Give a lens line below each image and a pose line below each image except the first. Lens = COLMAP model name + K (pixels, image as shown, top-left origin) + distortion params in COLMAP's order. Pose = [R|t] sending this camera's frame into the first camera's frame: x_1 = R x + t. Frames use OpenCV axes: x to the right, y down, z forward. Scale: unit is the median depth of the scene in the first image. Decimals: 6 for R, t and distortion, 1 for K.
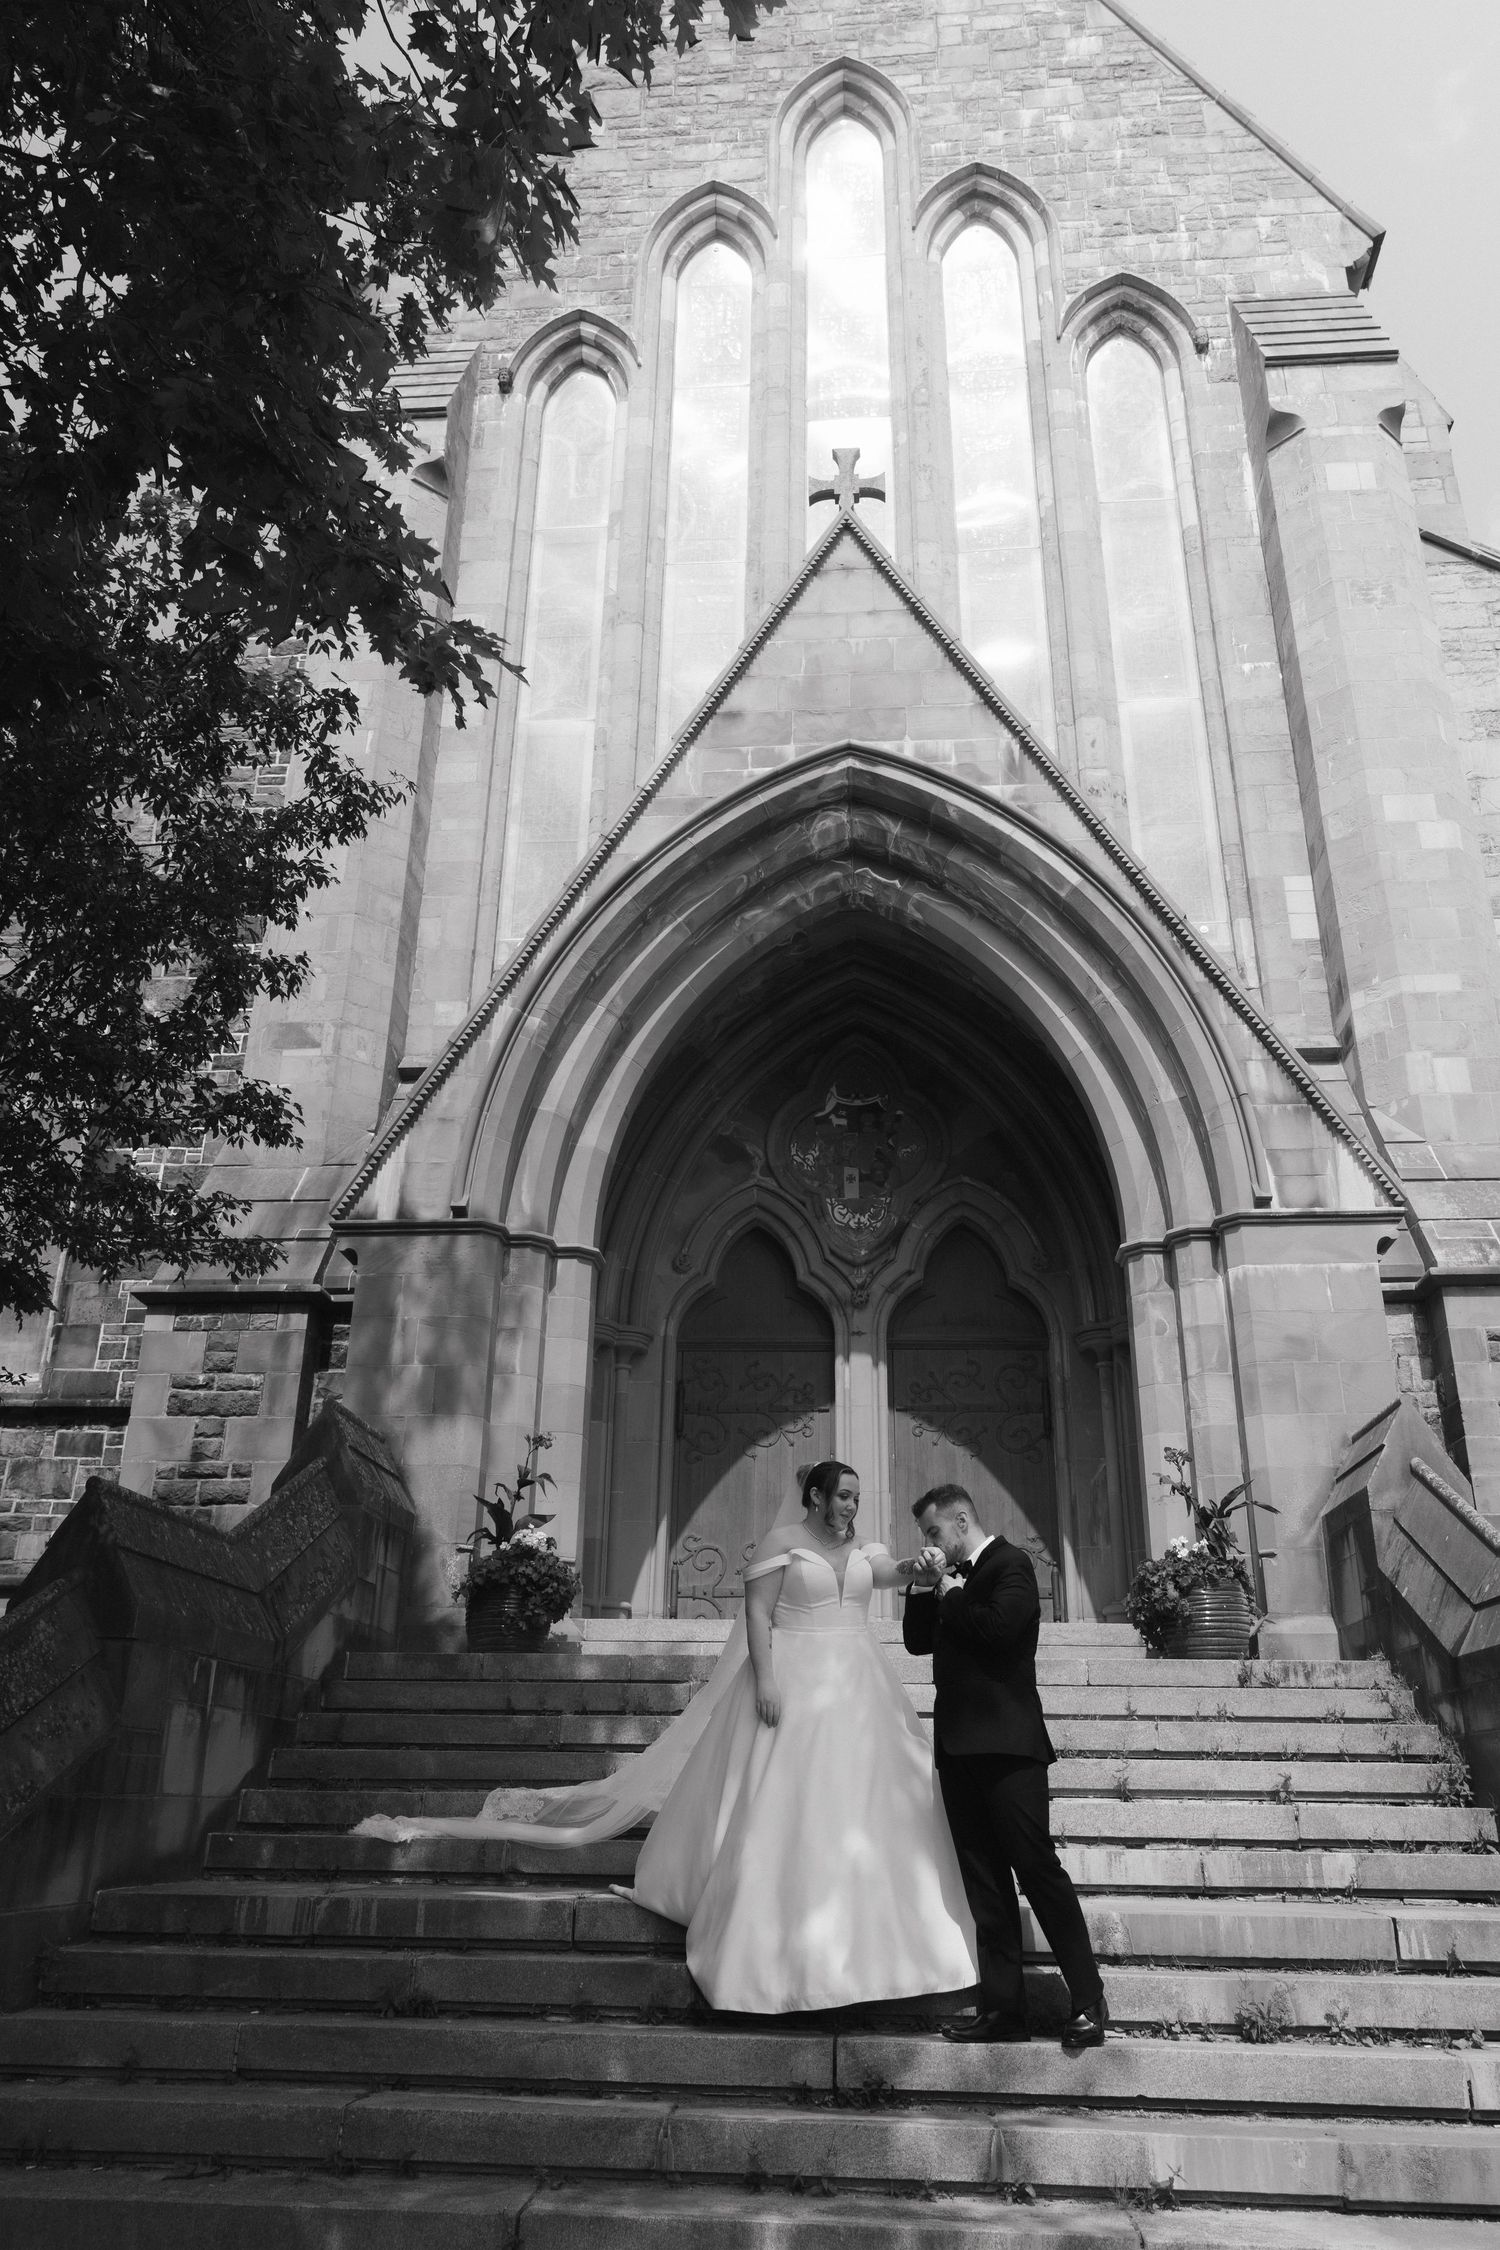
lens RADIAL K [[1631.8, 0, 758.7], [0, 1631.8, 1124.9], [0, 0, 1]] dist [-0.008121, 0.009676]
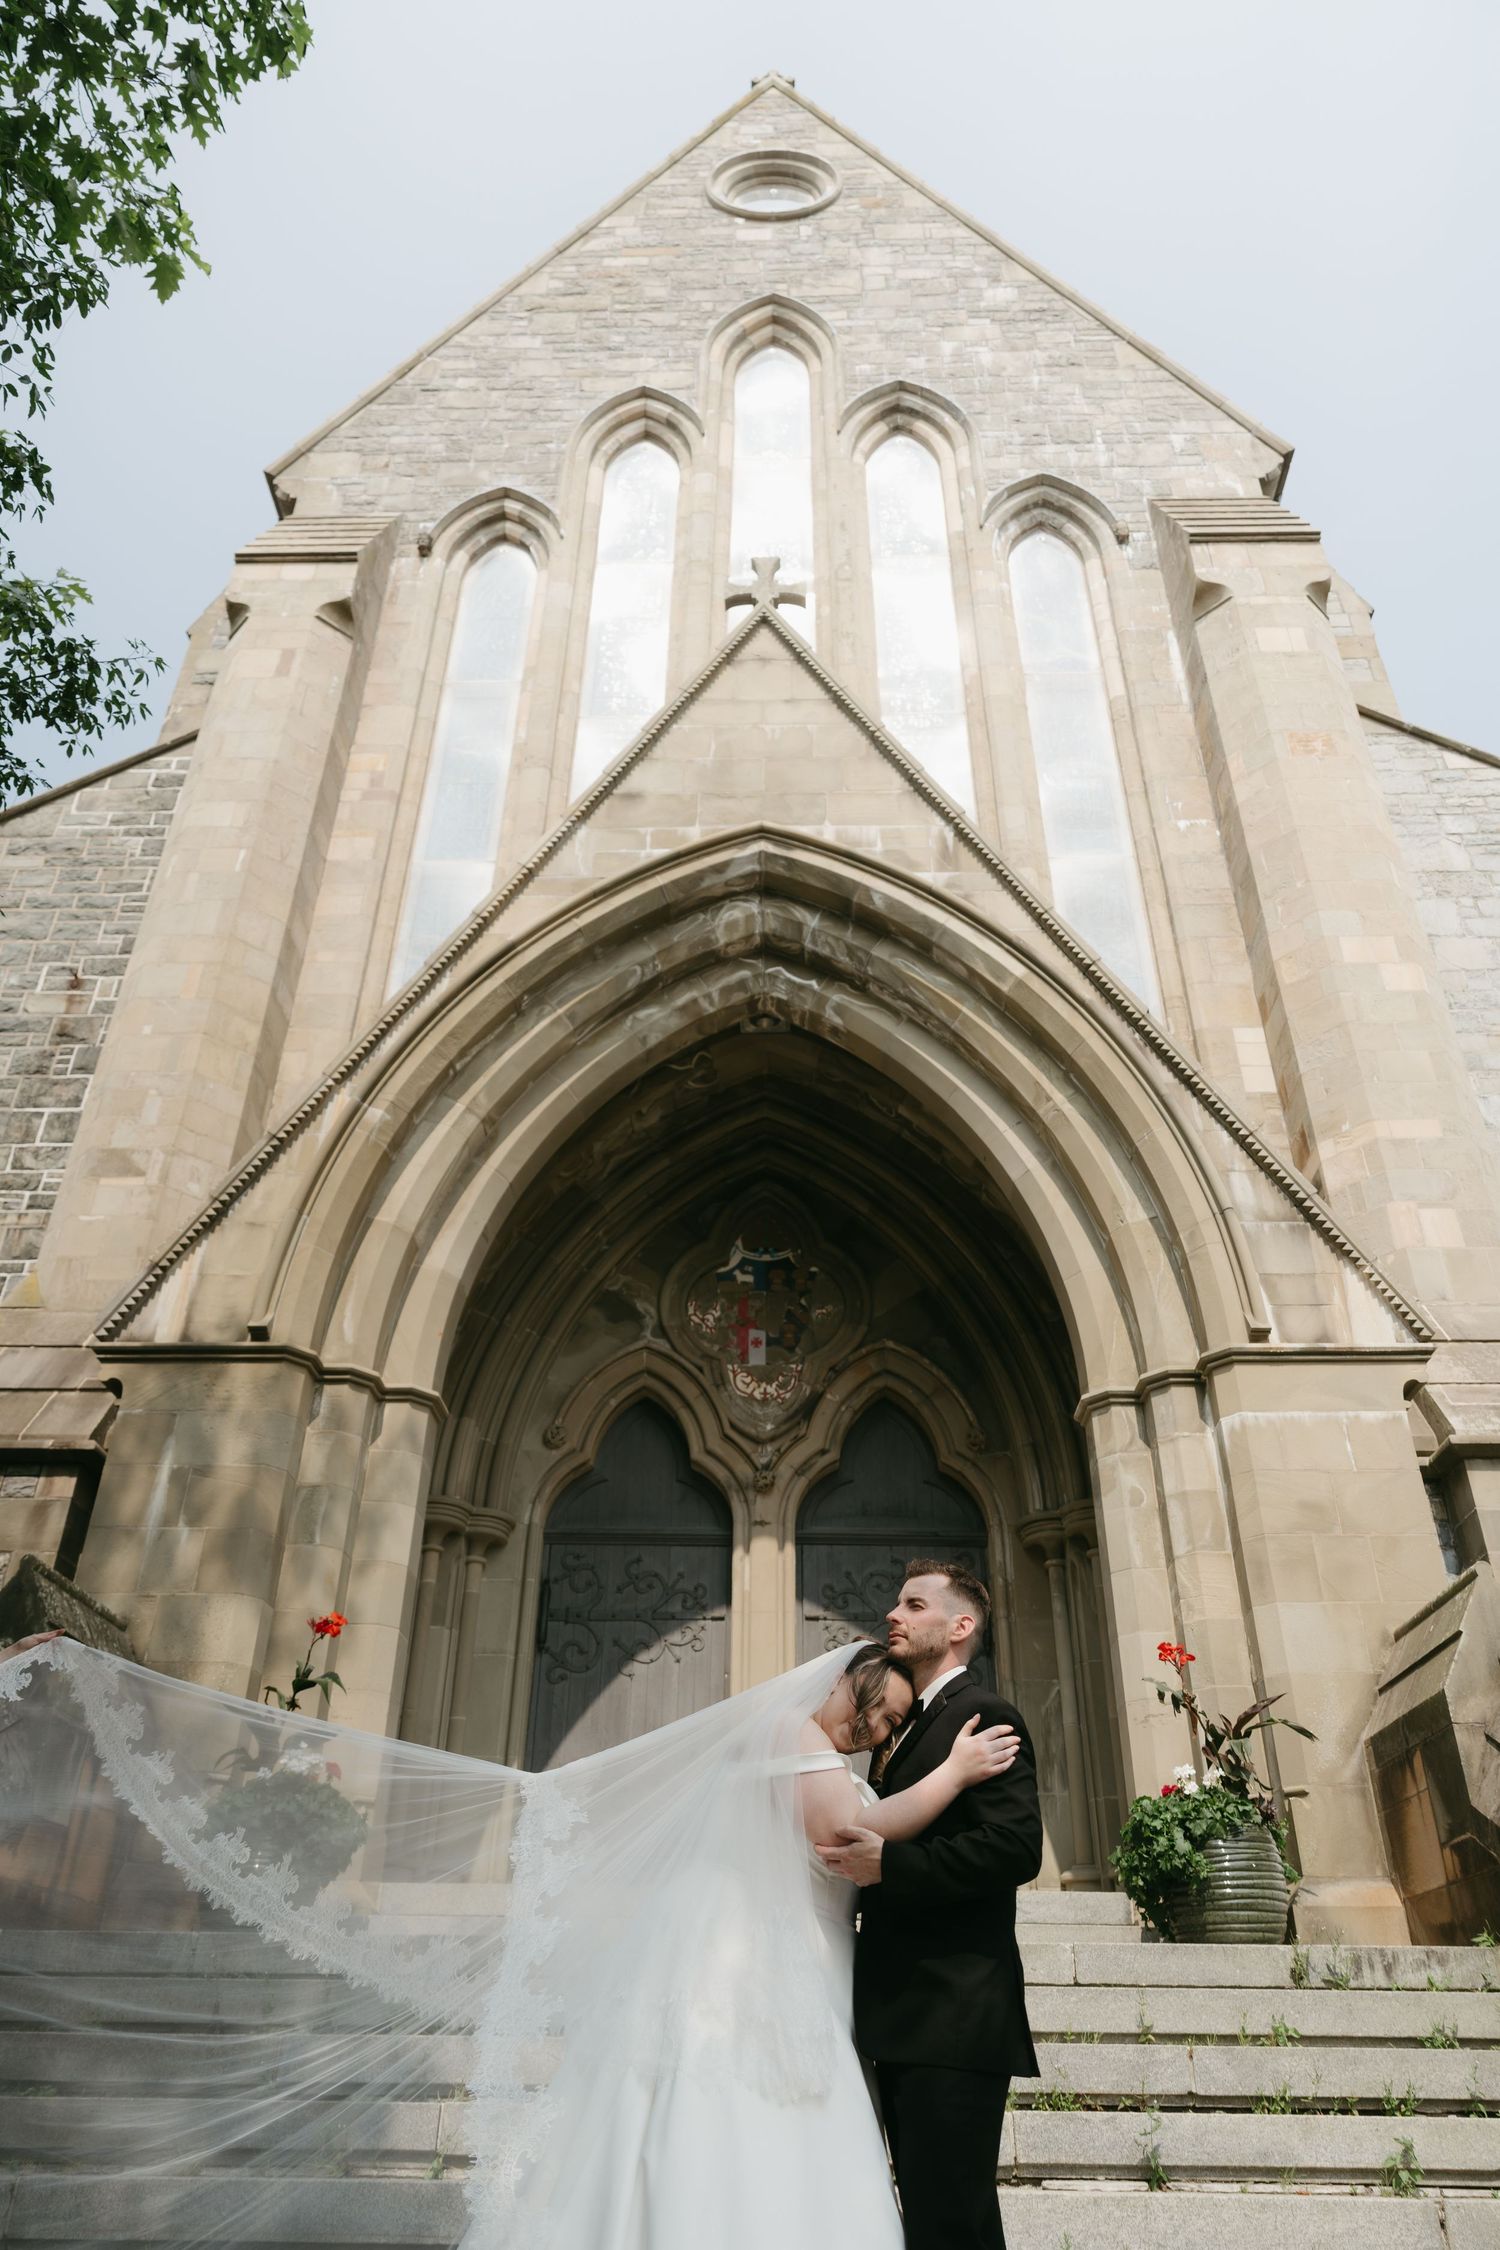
lens RADIAL K [[1514.4, 0, 758.9], [0, 1514.4, 1131.3], [0, 0, 1]] dist [-0.011000, 0.009548]
pose [[0.998601, 0.026661, 0.045666, 0.020644], [-0.018257, 0.984321, -0.175440, 0.071951], [-0.049628, 0.174361, 0.983430, 0.220030]]
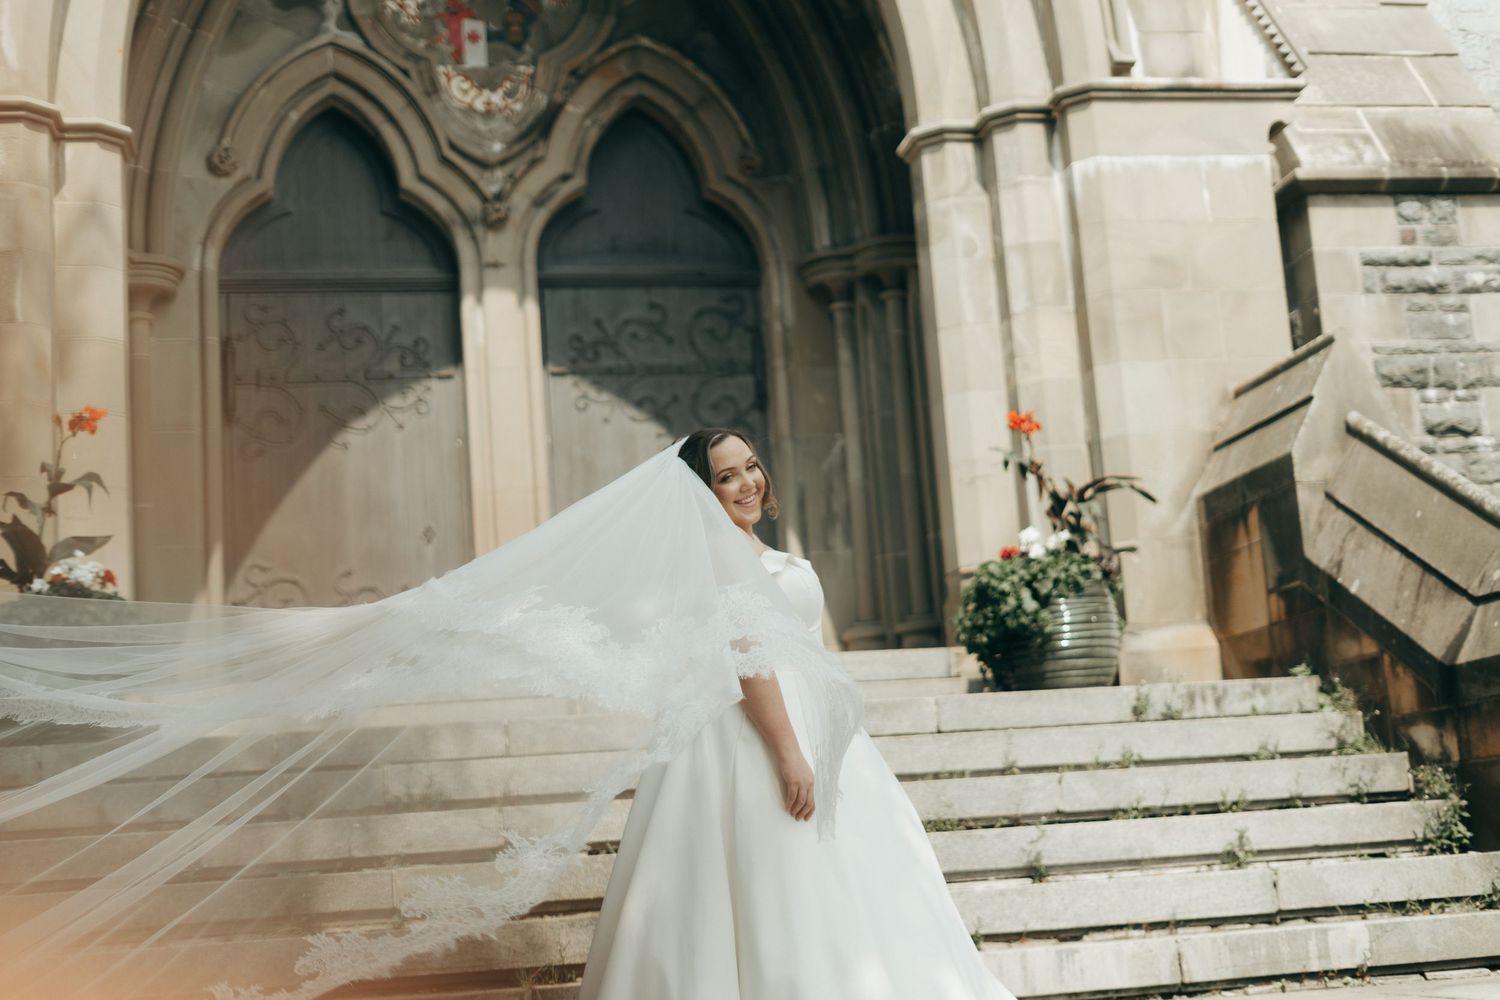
lens RADIAL K [[2175.4, 0, 759.0], [0, 2175.4, 496.5], [0, 0, 1]] dist [-0.022466, 0.071378]
pose [[0.961206, -0.033029, 0.273846, -0.092864], [-0.026659, 0.977032, 0.211417, 0.028932], [-0.274539, -0.210516, 0.938249, 0.100114]]
